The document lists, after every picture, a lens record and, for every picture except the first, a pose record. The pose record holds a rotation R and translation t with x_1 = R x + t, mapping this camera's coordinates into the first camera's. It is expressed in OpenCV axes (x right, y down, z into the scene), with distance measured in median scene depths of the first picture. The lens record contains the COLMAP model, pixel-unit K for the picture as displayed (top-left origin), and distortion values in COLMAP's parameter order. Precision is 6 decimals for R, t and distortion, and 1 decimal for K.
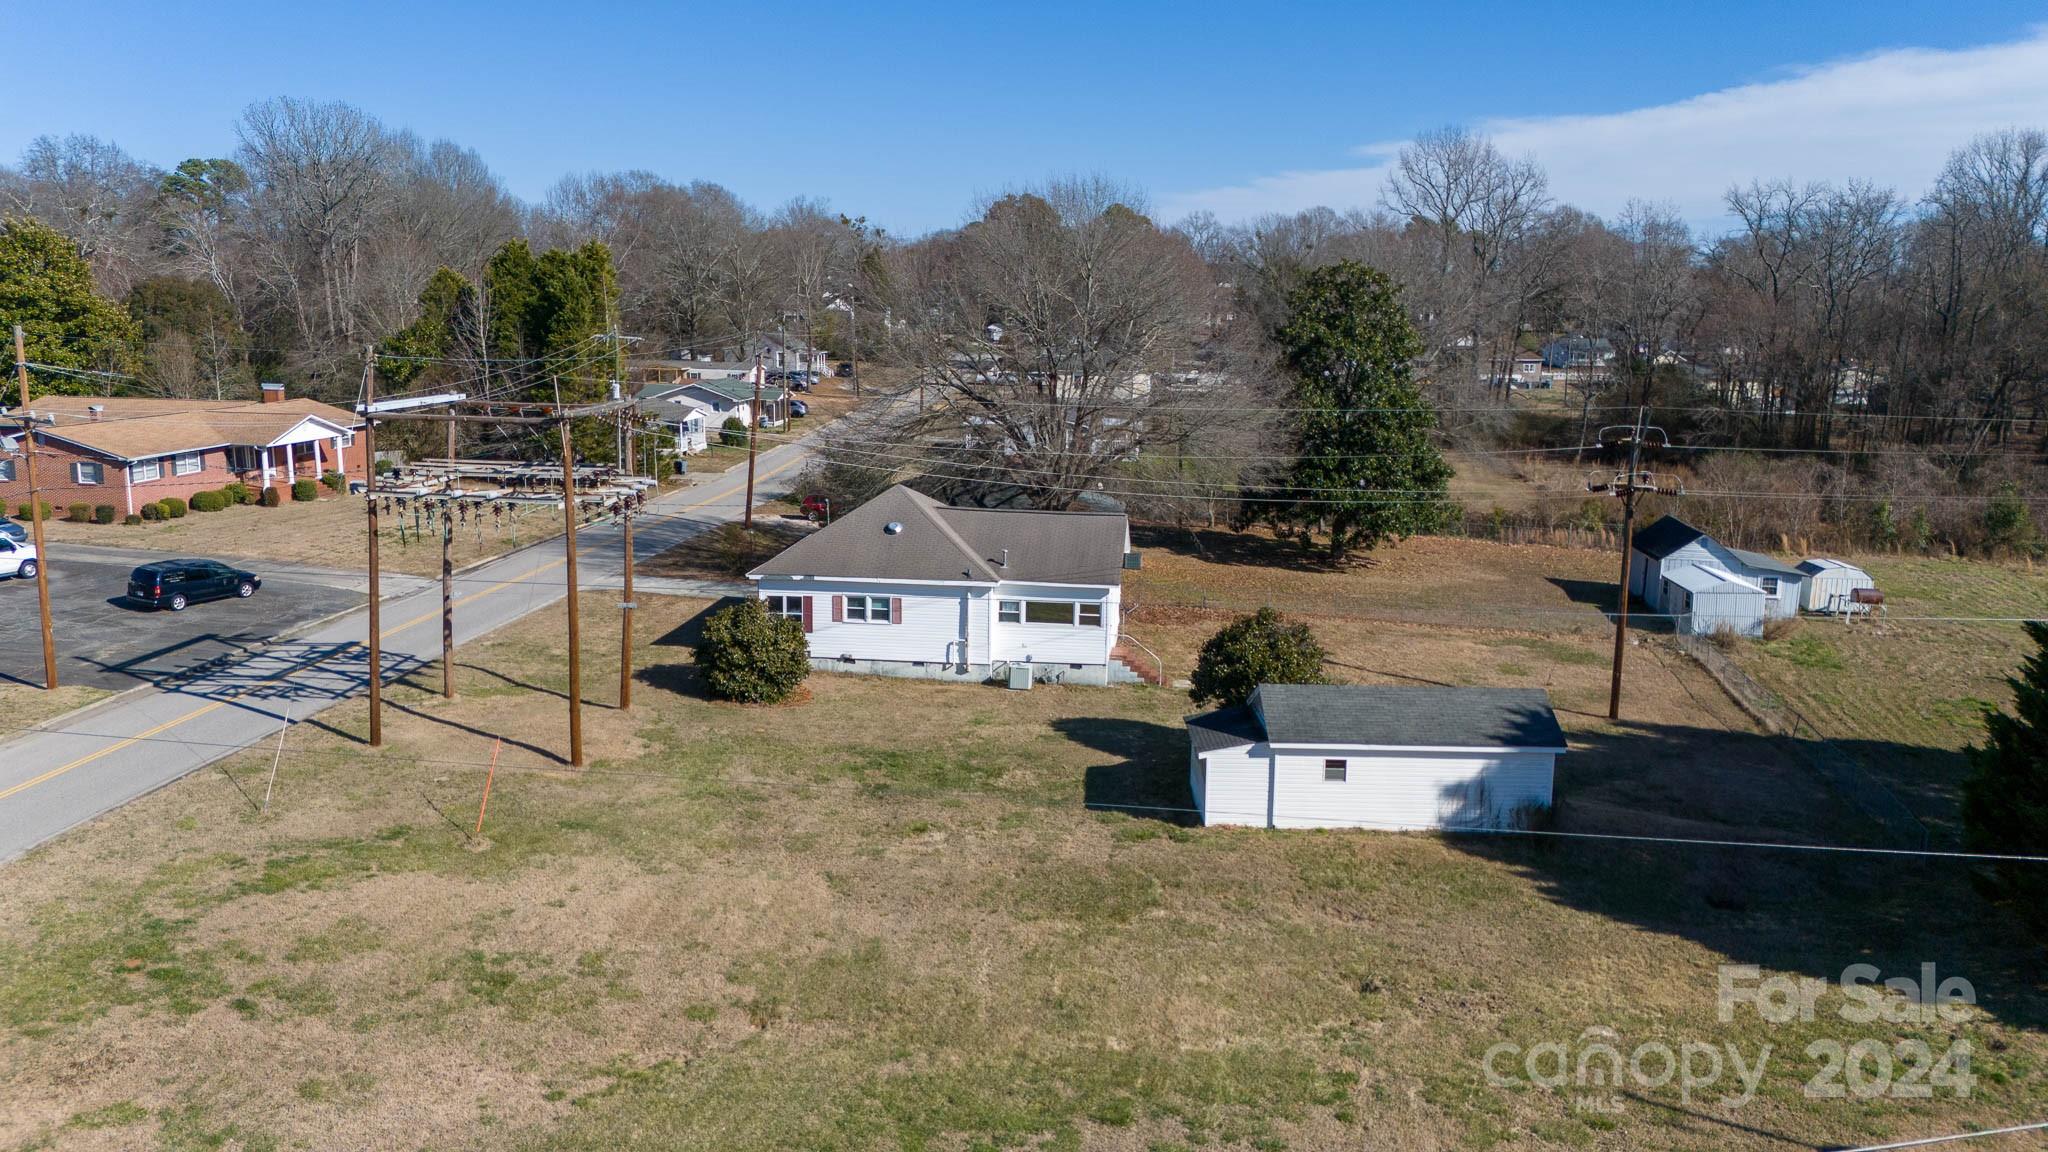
lens RADIAL K [[1498.1, 0, 1036.0], [0, 1498.1, 570.7], [0, 0, 1]] dist [0.076688, -0.081819]
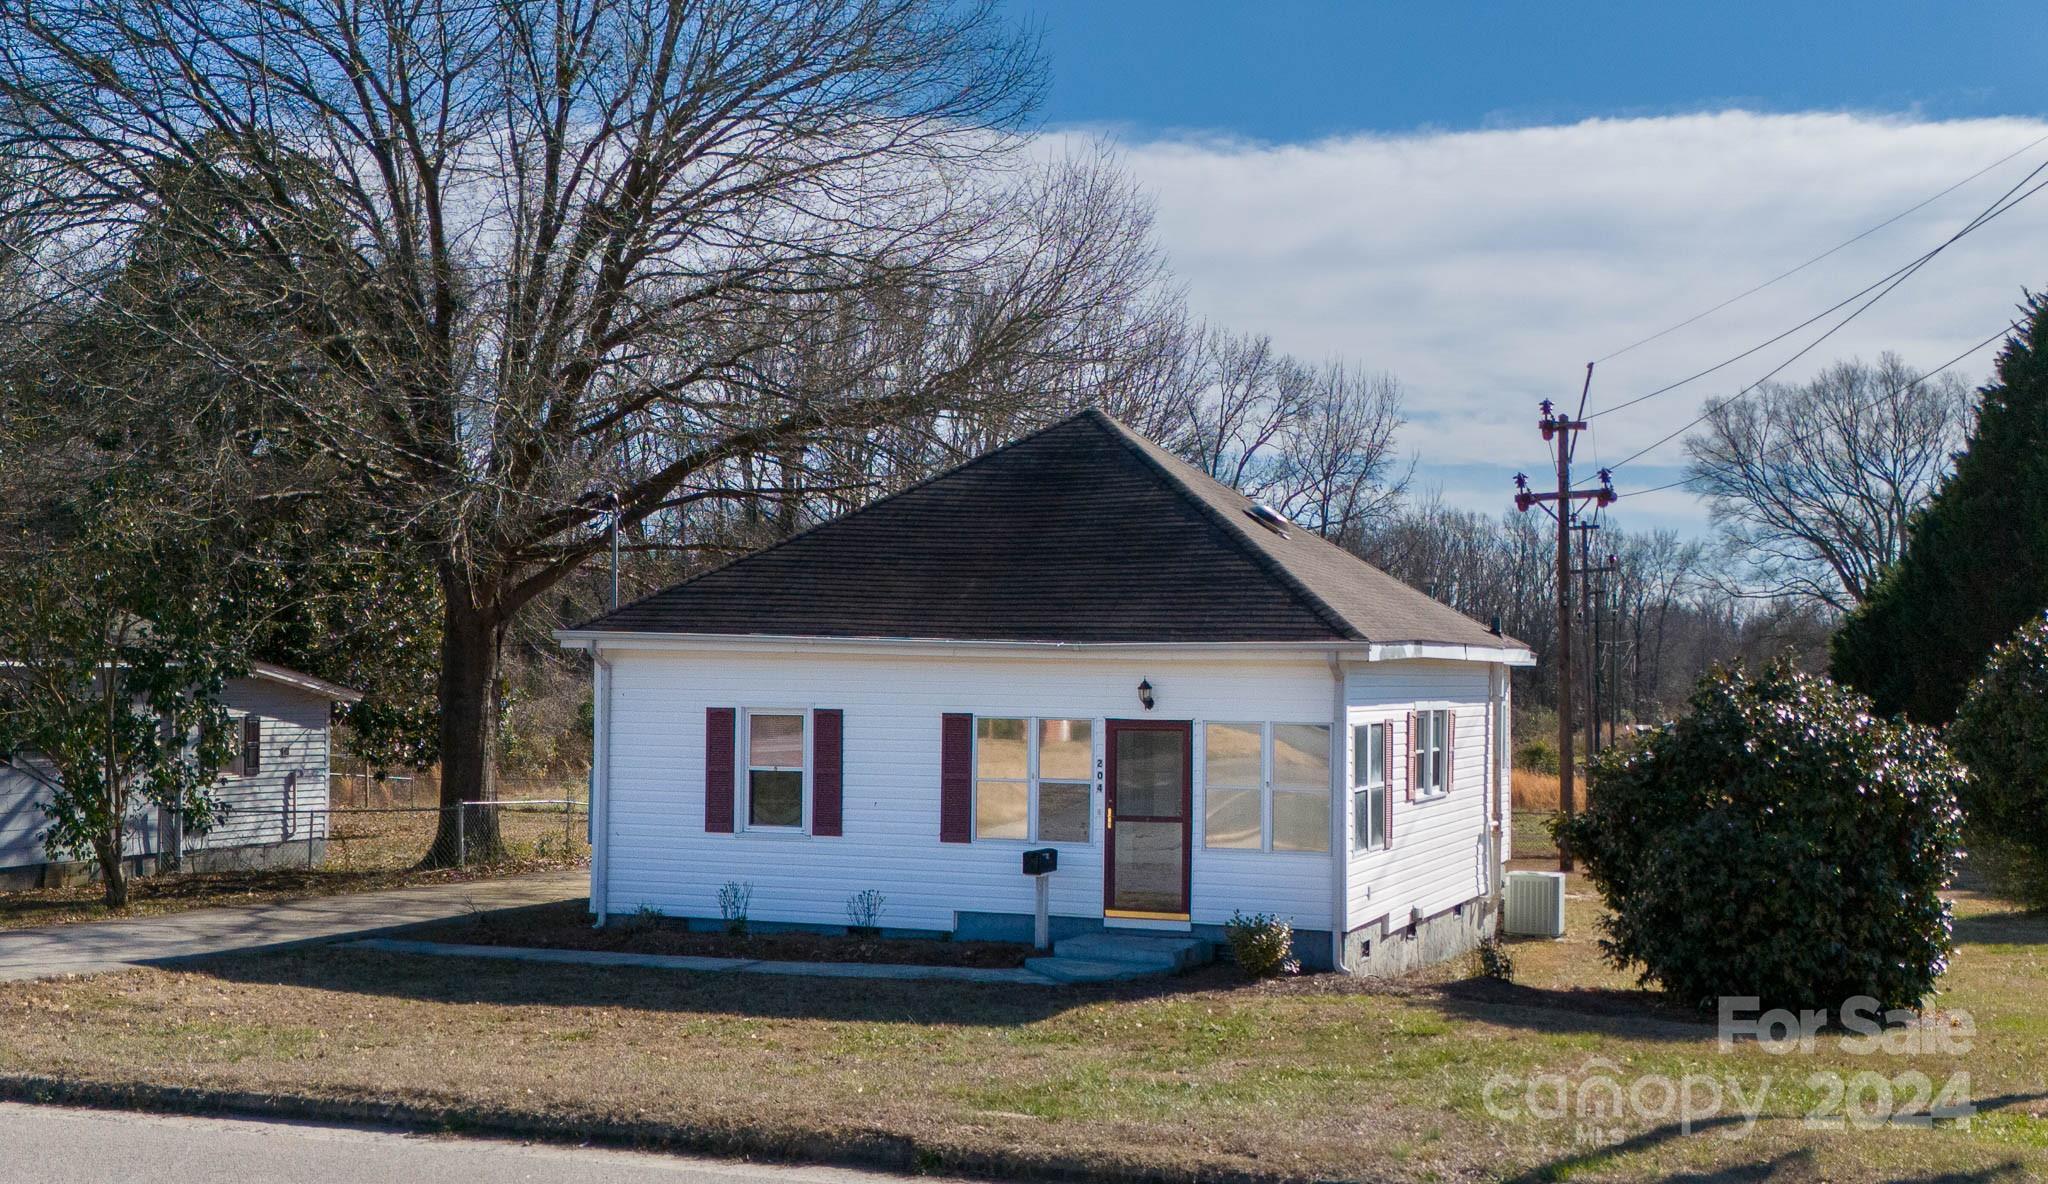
lens RADIAL K [[2391.0, 0, 1016.9], [0, 2391.0, 679.6], [0, 0, 1]] dist [0.120775, 0.000000]
pose [[0.260523, -0.016597, 0.965325, -0.621453], [0.167068, 0.985544, -0.028144, 0.010524], [-0.950903, 0.168607, 0.259529, 0.954676]]
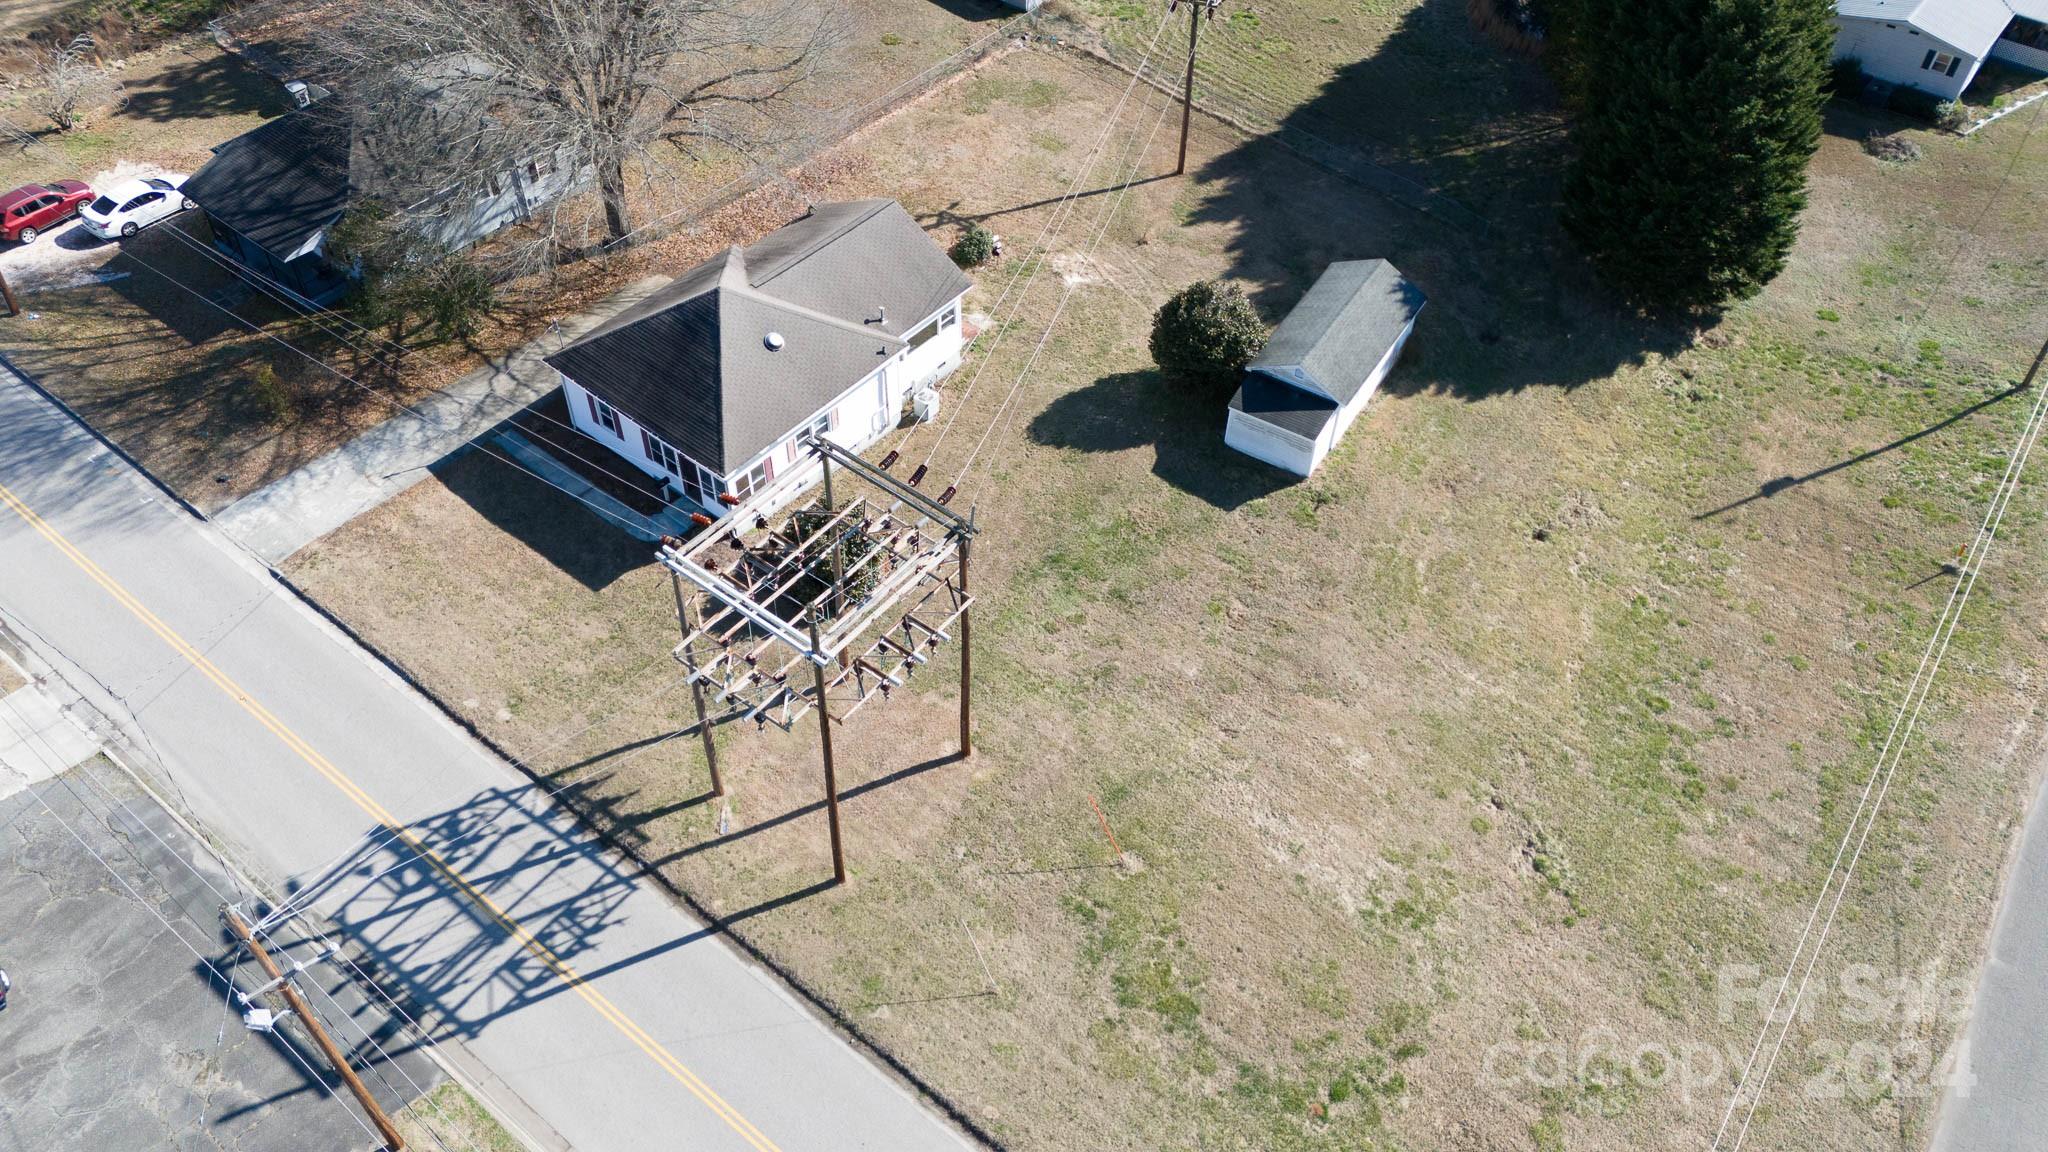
lens RADIAL K [[1498.1, 0, 1028.3], [0, 1498.1, 574.7], [0, 0, 1]] dist [0.076688, -0.081819]
pose [[0.536526, -0.623146, 0.569060, -0.652603], [0.133023, 0.728355, 0.672164, -0.546990], [-0.833334, -0.284935, 0.473674, 0.397189]]
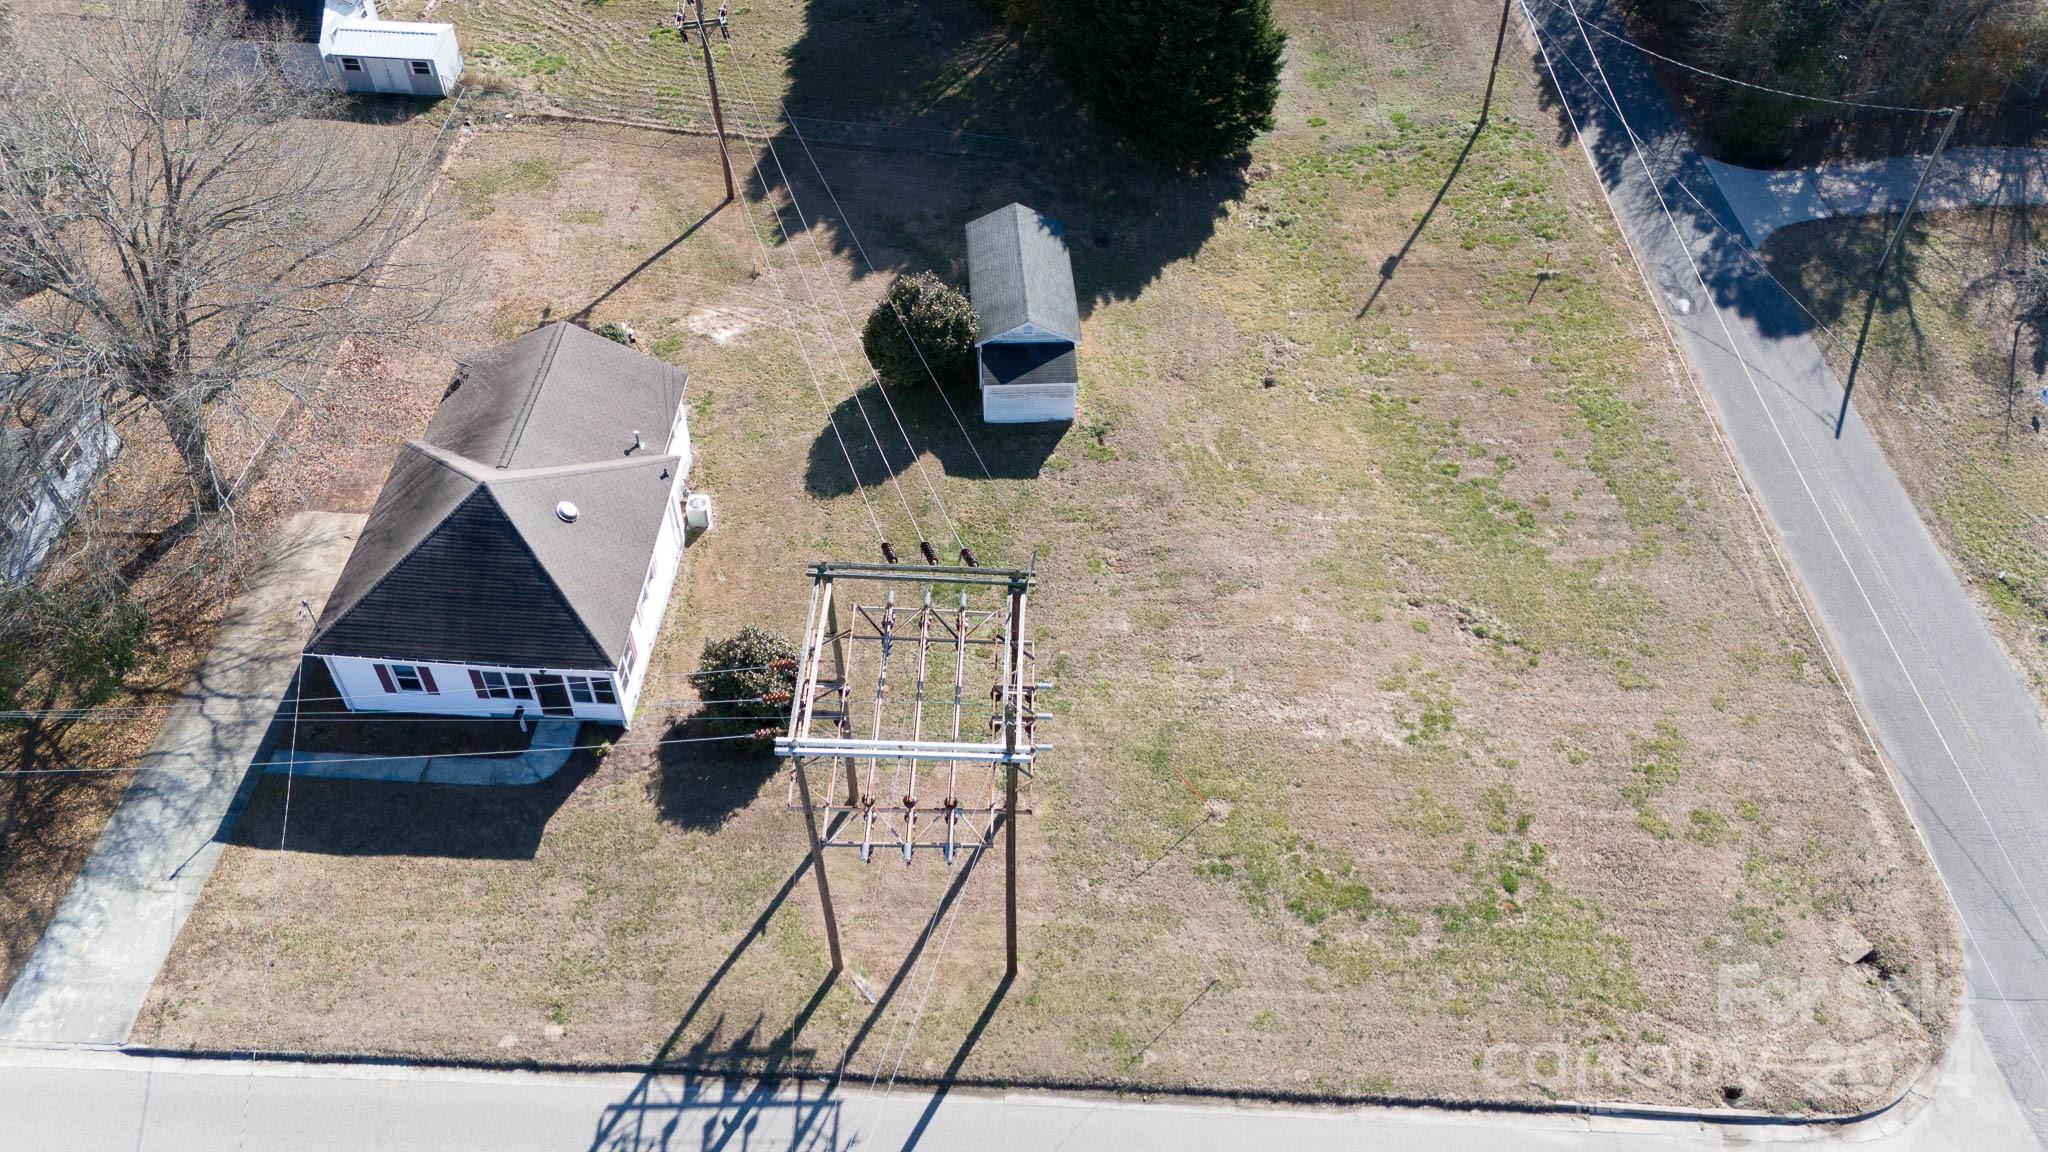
lens RADIAL K [[1498.1, 0, 1030.1], [0, 1498.1, 574.8], [0, 0, 1]] dist [0.076688, -0.081819]
pose [[-0.065606, -0.747015, 0.661563, -0.708372], [0.149820, 0.648101, 0.746672, -0.606580], [-0.986534, 0.148102, 0.069399, 0.719607]]
